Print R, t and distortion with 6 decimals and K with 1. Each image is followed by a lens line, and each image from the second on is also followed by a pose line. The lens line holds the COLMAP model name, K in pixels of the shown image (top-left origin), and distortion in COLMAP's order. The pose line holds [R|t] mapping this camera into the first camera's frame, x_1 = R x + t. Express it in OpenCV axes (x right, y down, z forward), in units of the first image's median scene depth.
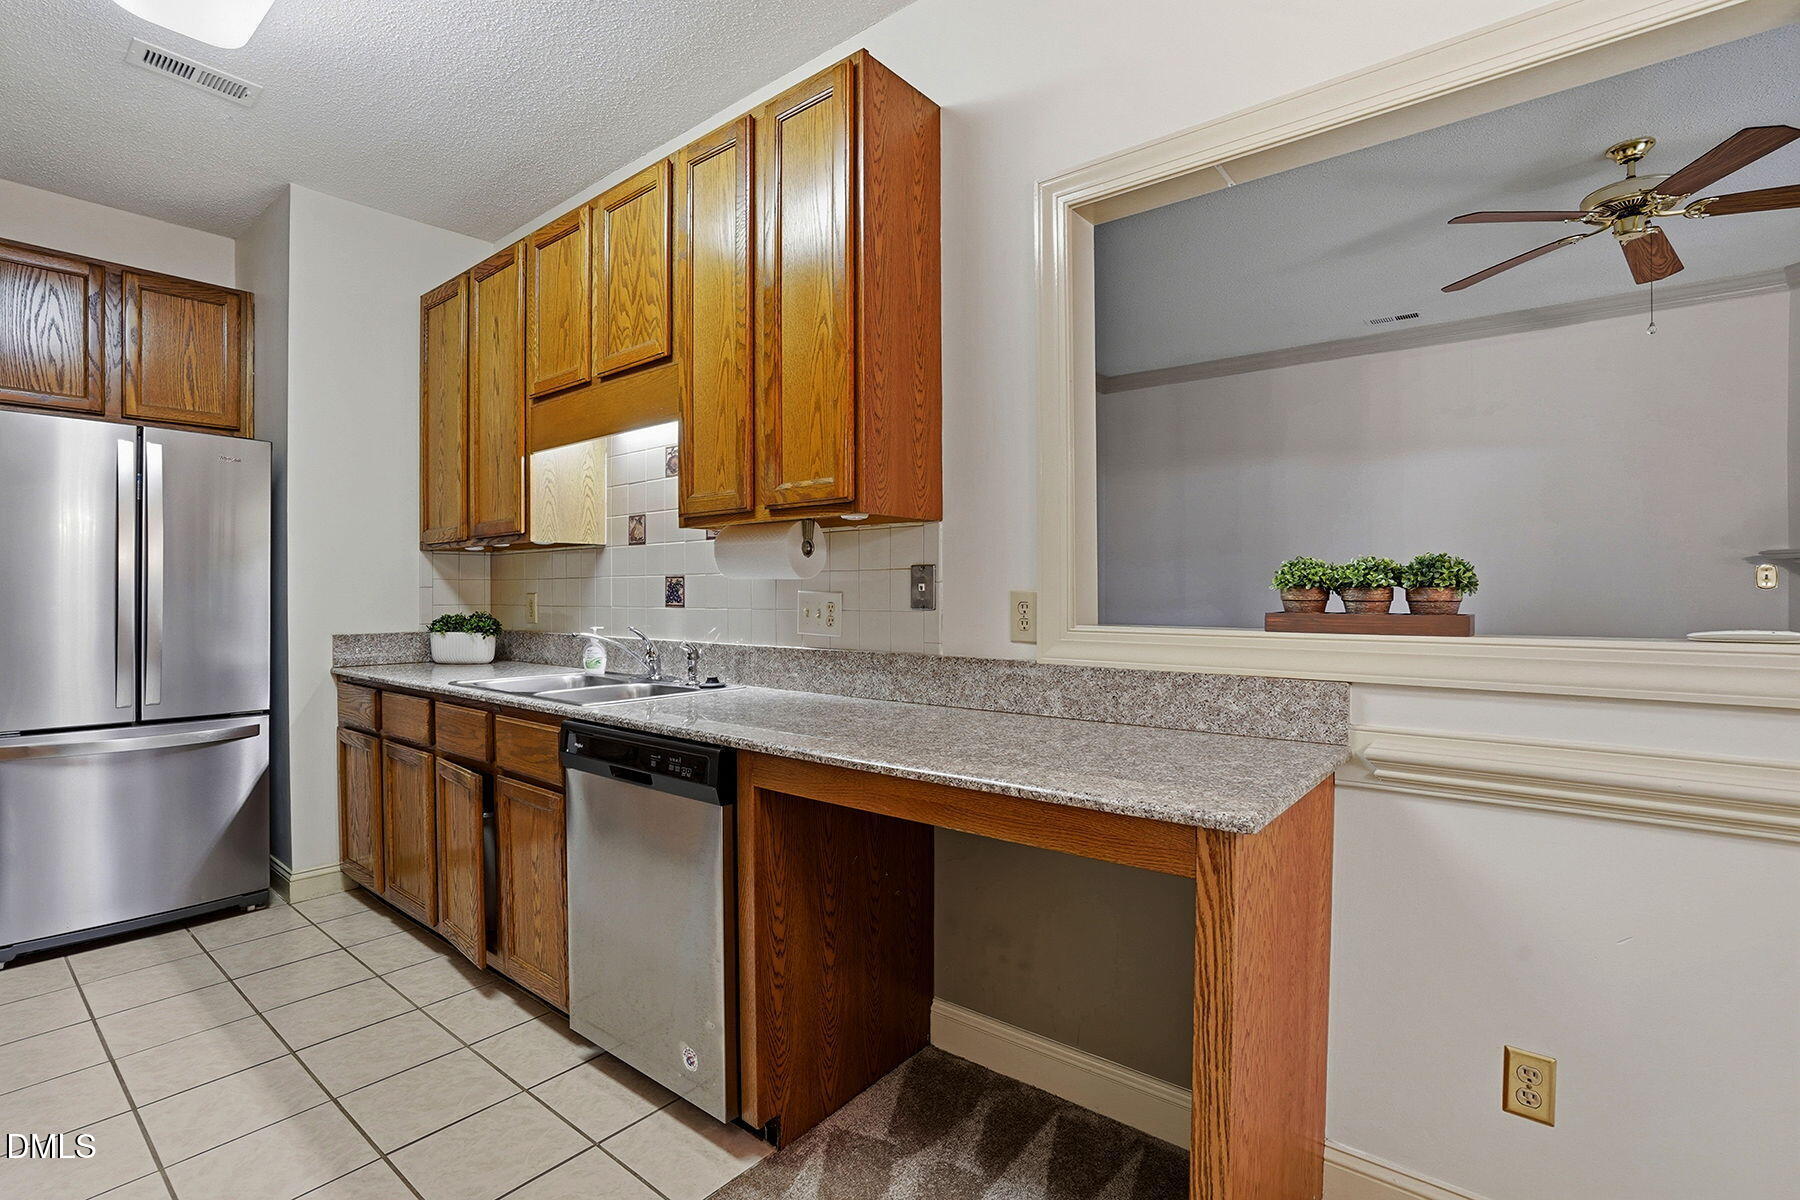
lens RADIAL K [[870.0, 0, 902.0], [0, 870.0, 595.9], [0, 0, 1]] dist [-0.005644, 0.000348]
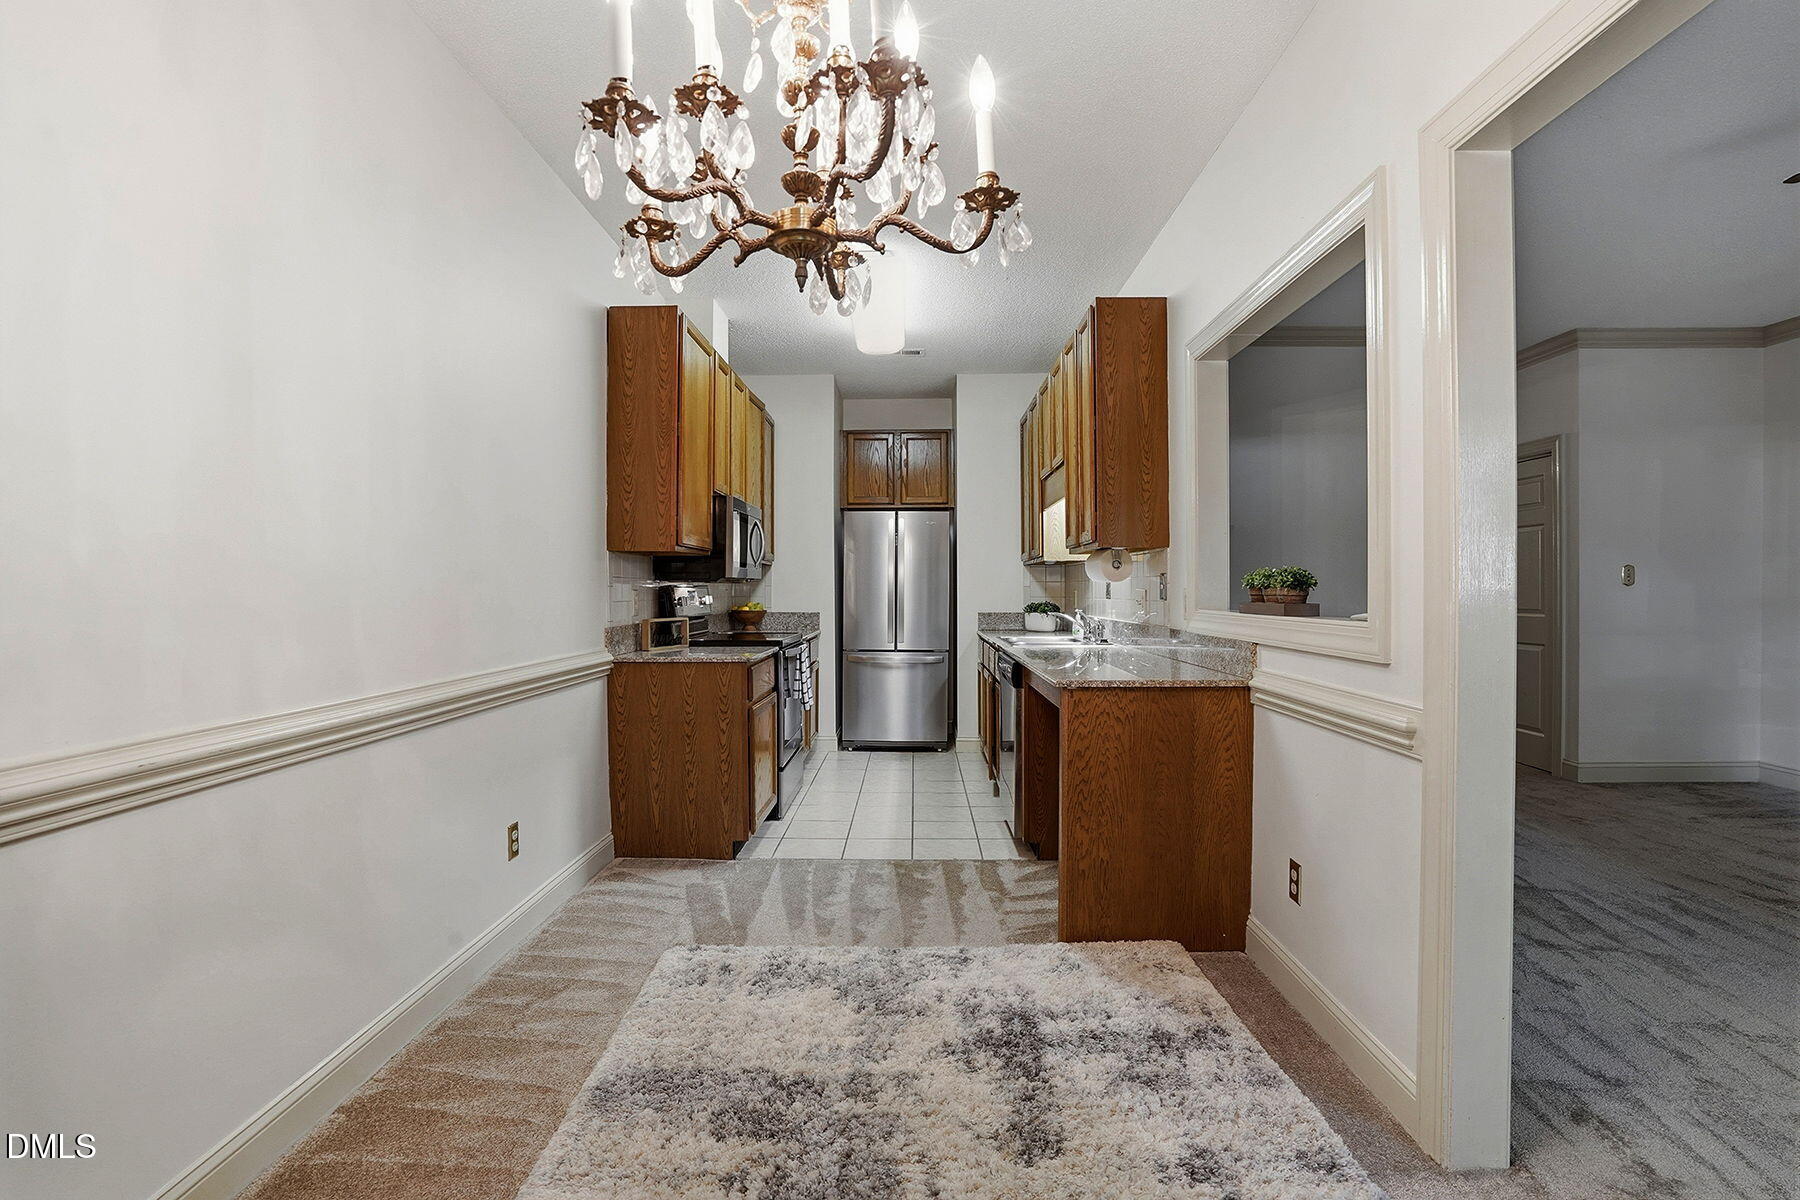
lens RADIAL K [[870.0, 0, 902.0], [0, 870.0, 593.6], [0, 0, 1]] dist [-0.005644, 0.000348]
pose [[0.637761, 0.004568, -0.770220, 0.767087], [-0.003137, 0.999990, 0.003333, -0.000893], [0.770228, 0.000291, 0.637769, -0.348097]]
